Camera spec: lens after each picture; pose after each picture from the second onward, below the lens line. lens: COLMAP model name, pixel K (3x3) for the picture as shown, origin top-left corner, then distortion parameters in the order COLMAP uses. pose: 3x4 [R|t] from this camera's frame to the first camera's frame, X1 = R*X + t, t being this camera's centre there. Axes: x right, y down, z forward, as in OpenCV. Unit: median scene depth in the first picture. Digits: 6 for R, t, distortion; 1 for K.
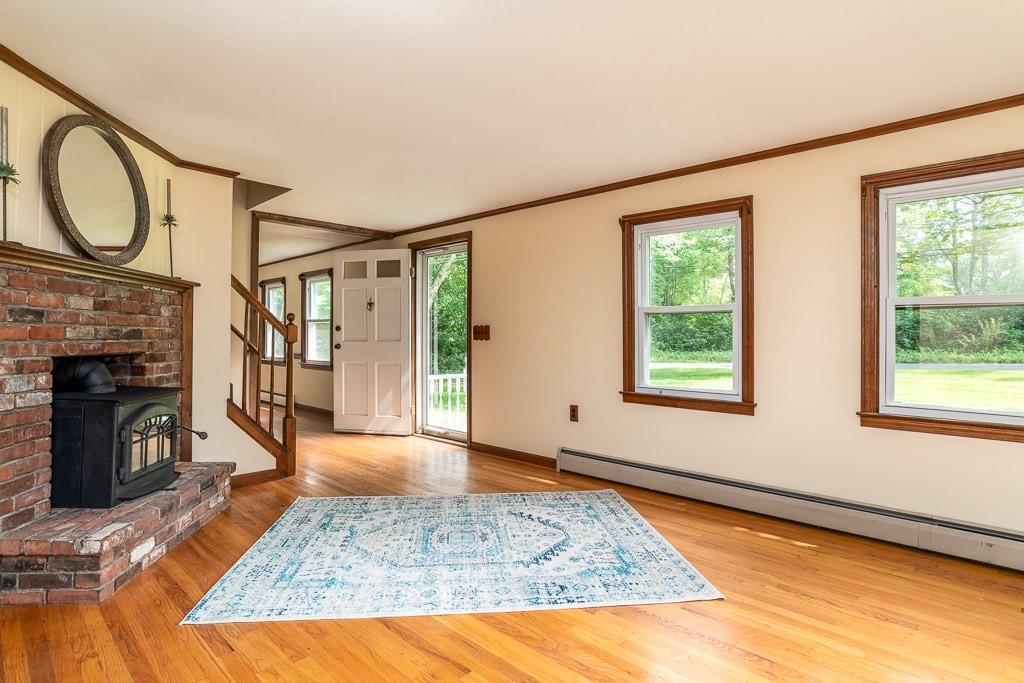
lens RADIAL K [[528.4, 0, 506.7], [0, 528.4, 333.7], [0, 0, 1]] dist [-0.038767, 0.011712]
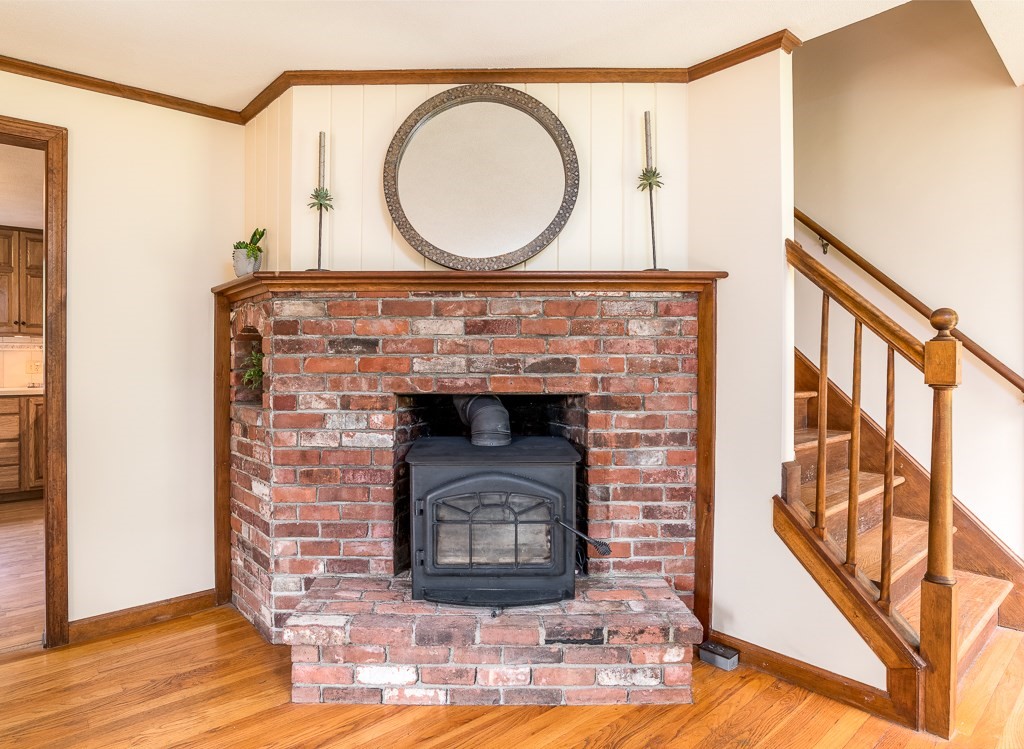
lens RADIAL K [[583.7, 0, 496.1], [0, 583.7, 361.5], [0, 0, 1]] dist [-0.043205, 0.008680]
pose [[-0.103997, -0.005119, -0.994564, 0.055330], [0.006170, 0.999964, -0.005792, -0.000547], [0.994559, -0.006739, -0.103961, 1.214725]]
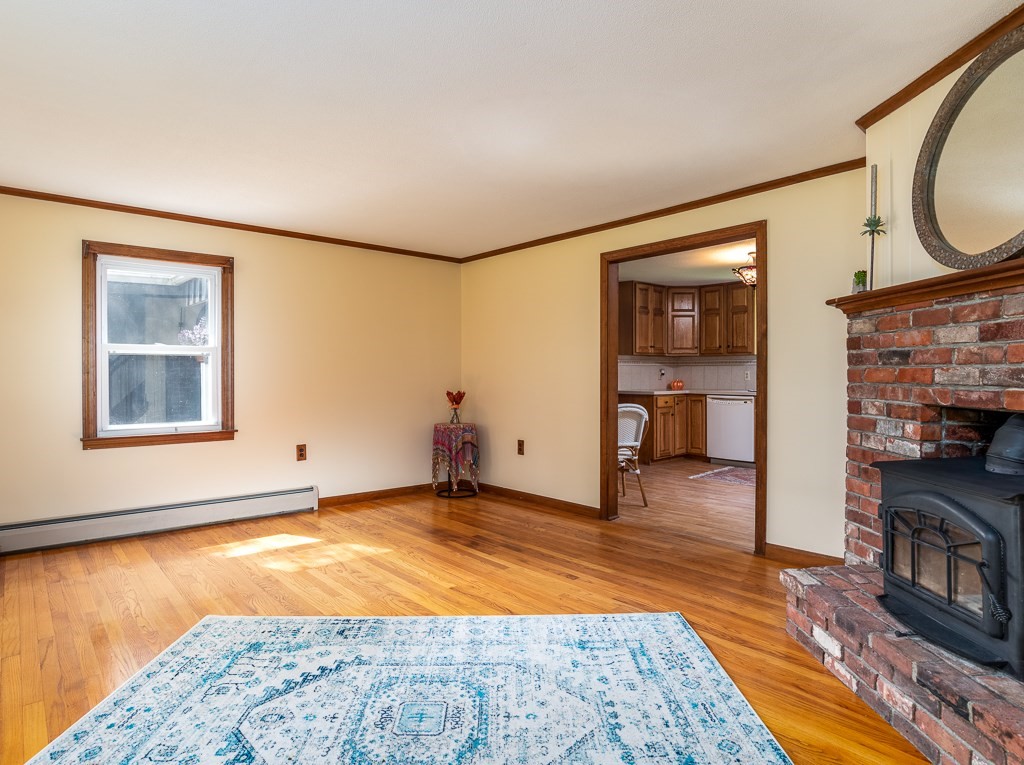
lens RADIAL K [[583.7, 0, 519.3], [0, 583.7, 379.6], [0, 0, 1]] dist [-0.043205, 0.008680]
pose [[-0.997715, -0.005859, 0.067308, -0.273500], [-0.005459, 0.999966, 0.006122, 0.002475], [-0.067342, 0.005741, -0.997713, 1.896801]]
